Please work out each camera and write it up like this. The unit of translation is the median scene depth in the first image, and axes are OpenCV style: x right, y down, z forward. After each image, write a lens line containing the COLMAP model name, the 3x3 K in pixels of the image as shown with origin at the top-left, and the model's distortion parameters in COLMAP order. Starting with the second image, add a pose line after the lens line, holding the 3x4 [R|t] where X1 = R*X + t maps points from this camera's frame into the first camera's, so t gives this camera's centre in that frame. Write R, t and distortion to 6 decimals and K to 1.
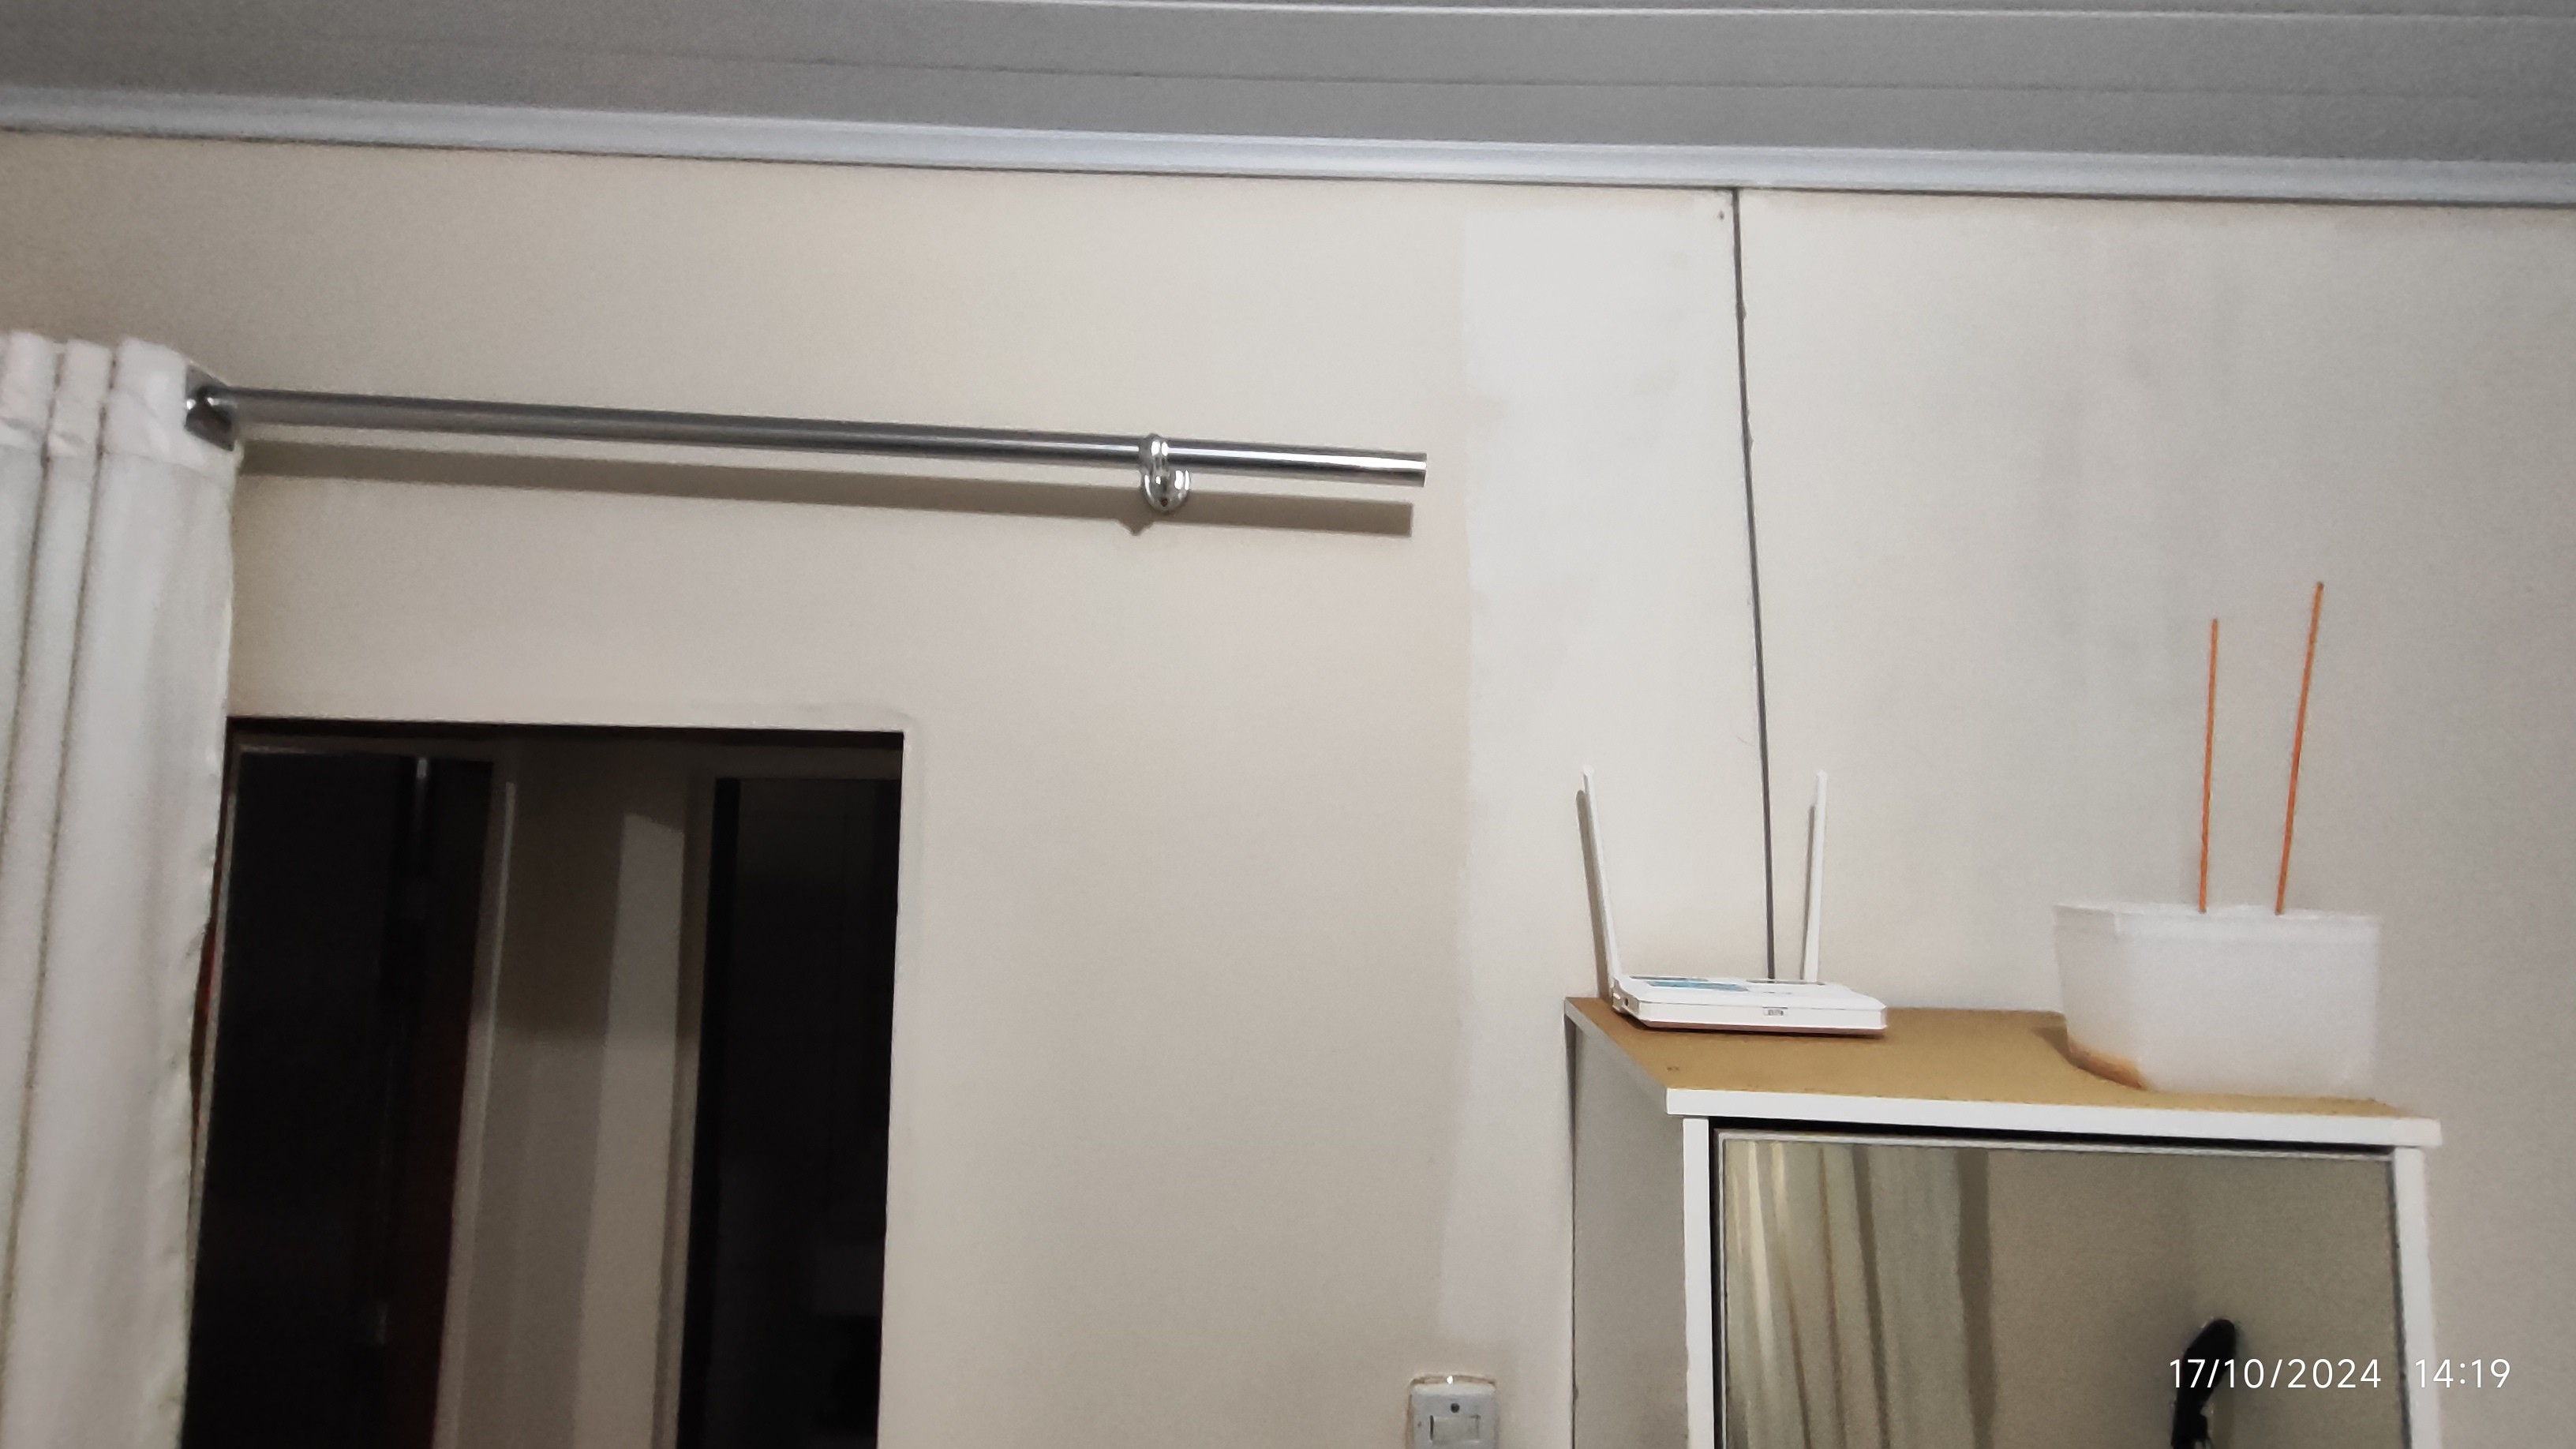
lens RADIAL K [[1170.2, 0, 1286.9], [0, 1170.2, 734.7], [0, 0, 1]] dist [0.002910, -0.000152]
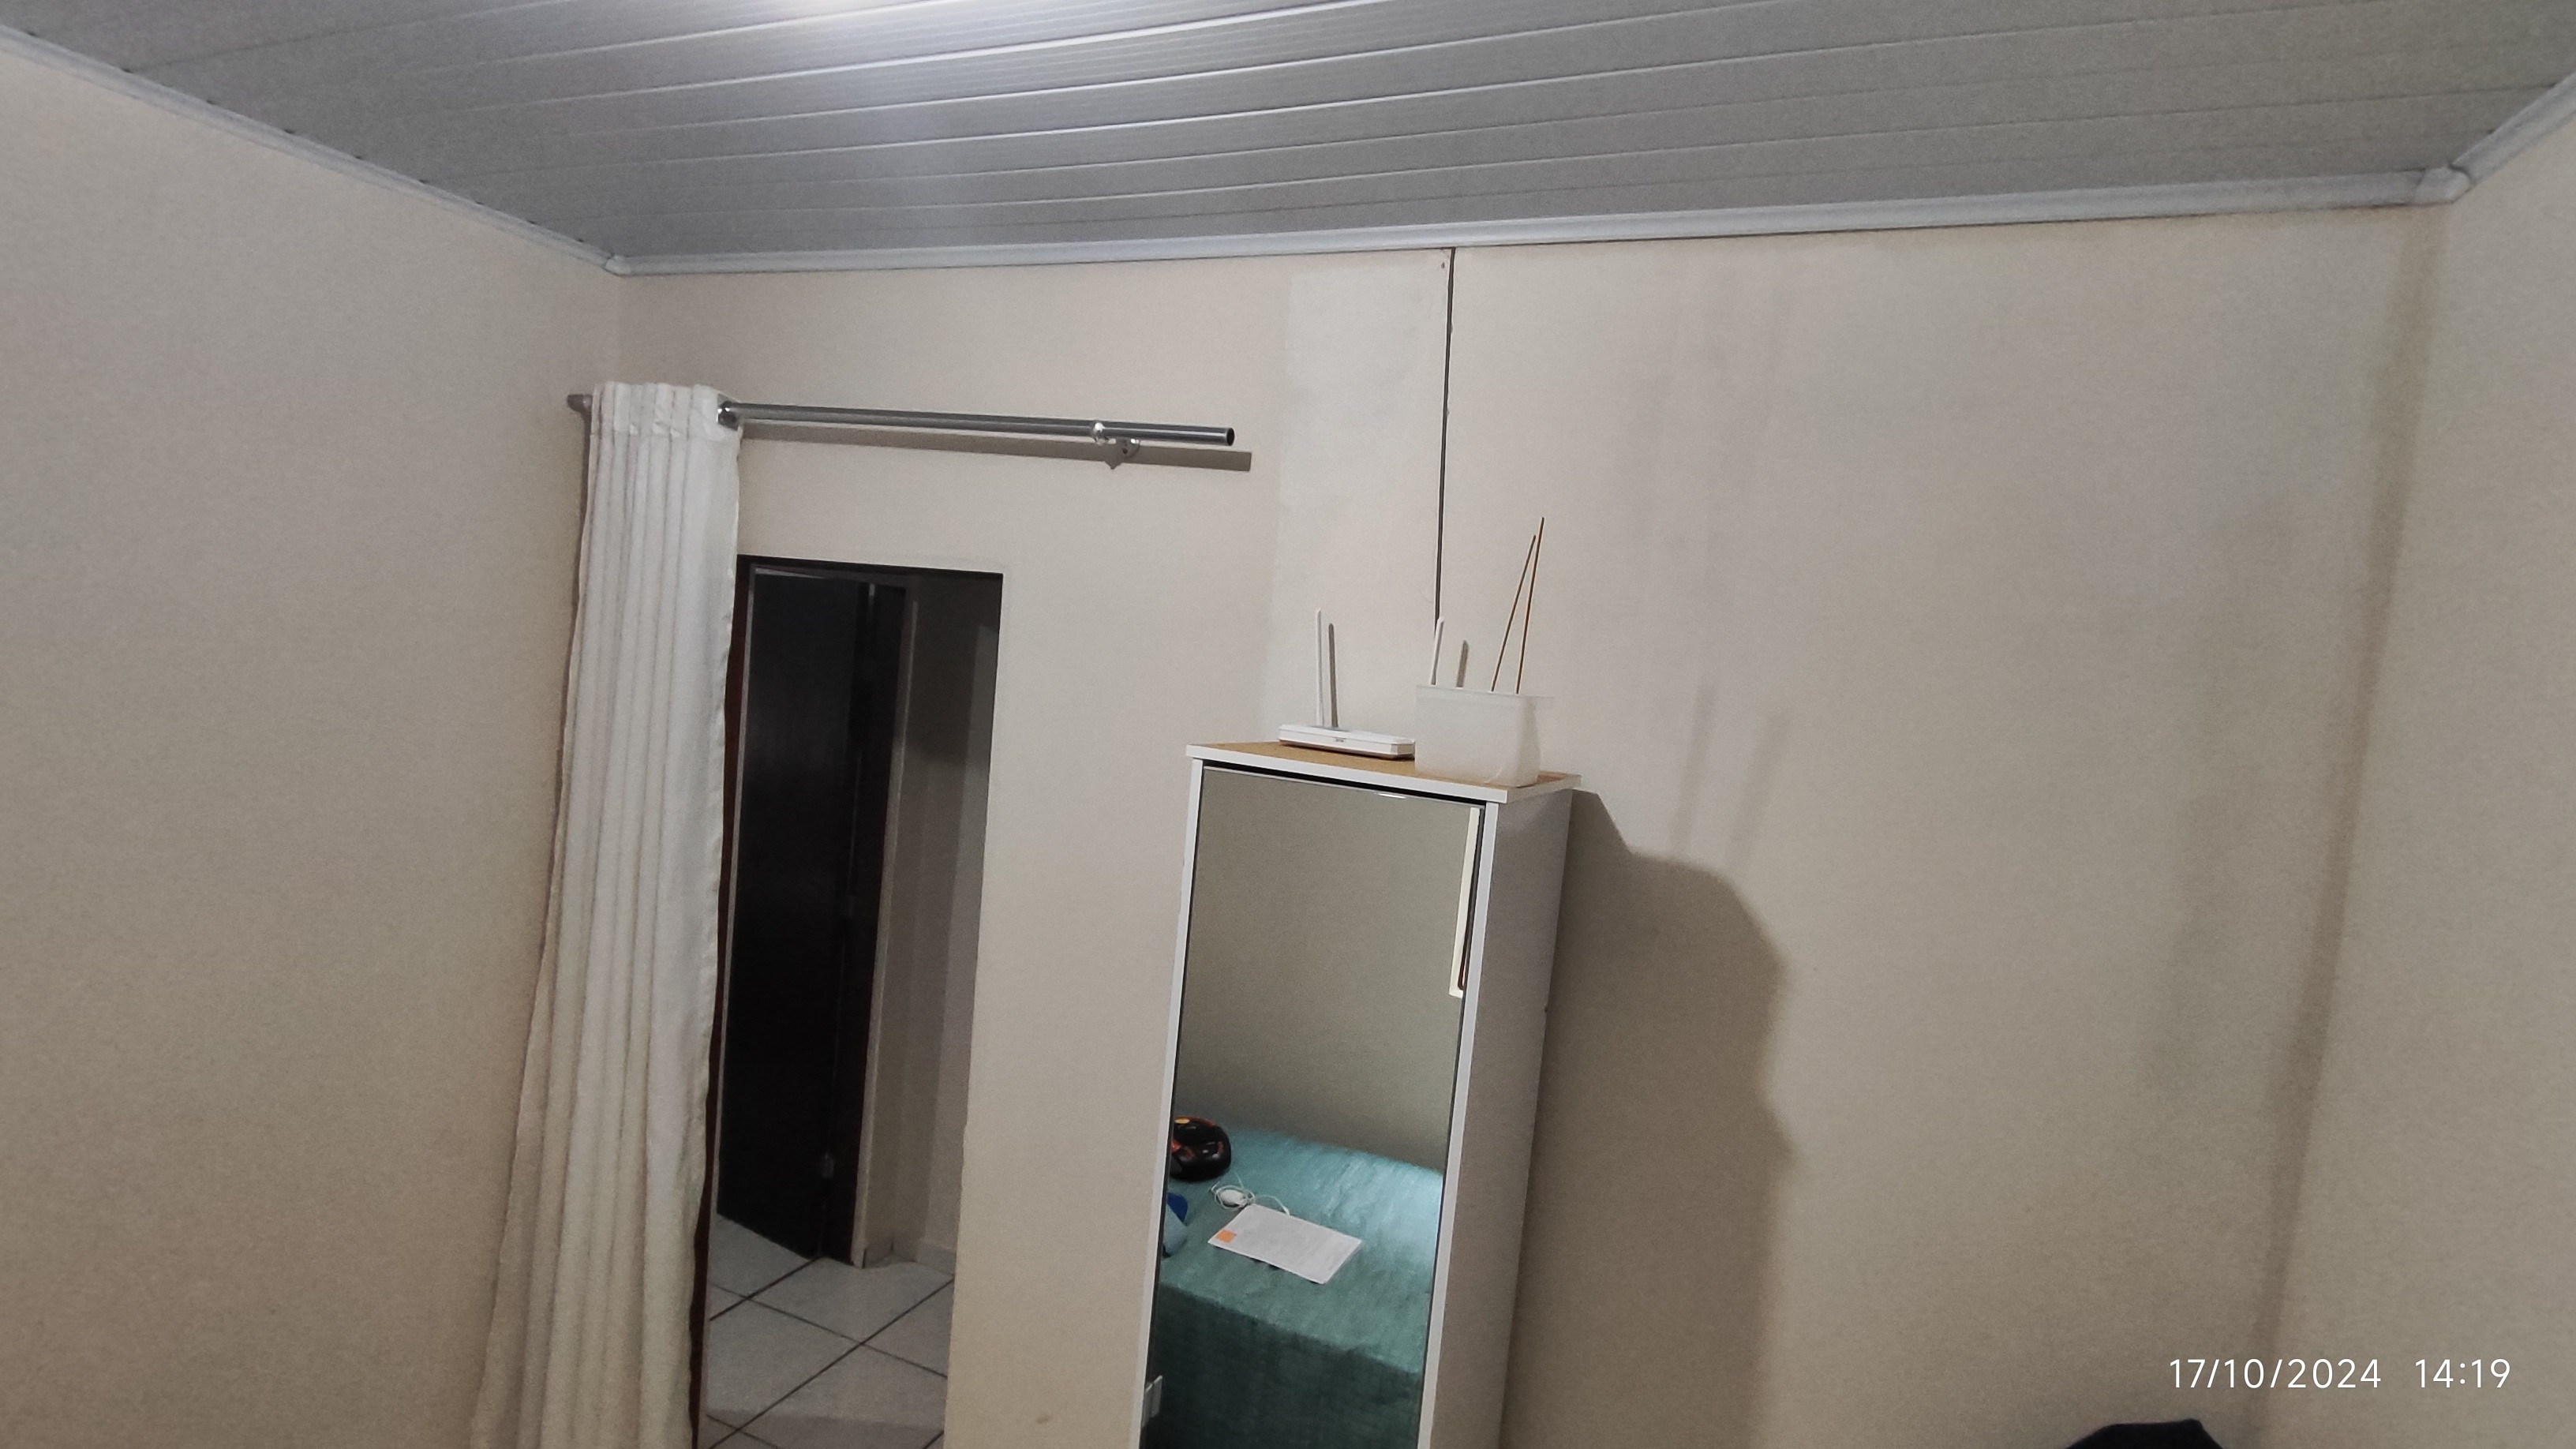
lens RADIAL K [[1170.2, 0, 1286.2], [0, 1170.2, 715.4], [0, 0, 1]] dist [0.002910, -0.000152]
pose [[0.922403, 0.082805, -0.377249, 0.844756], [-0.045841, 0.993315, 0.105944, 0.003277], [0.383500, -0.080429, 0.920032, -0.604297]]
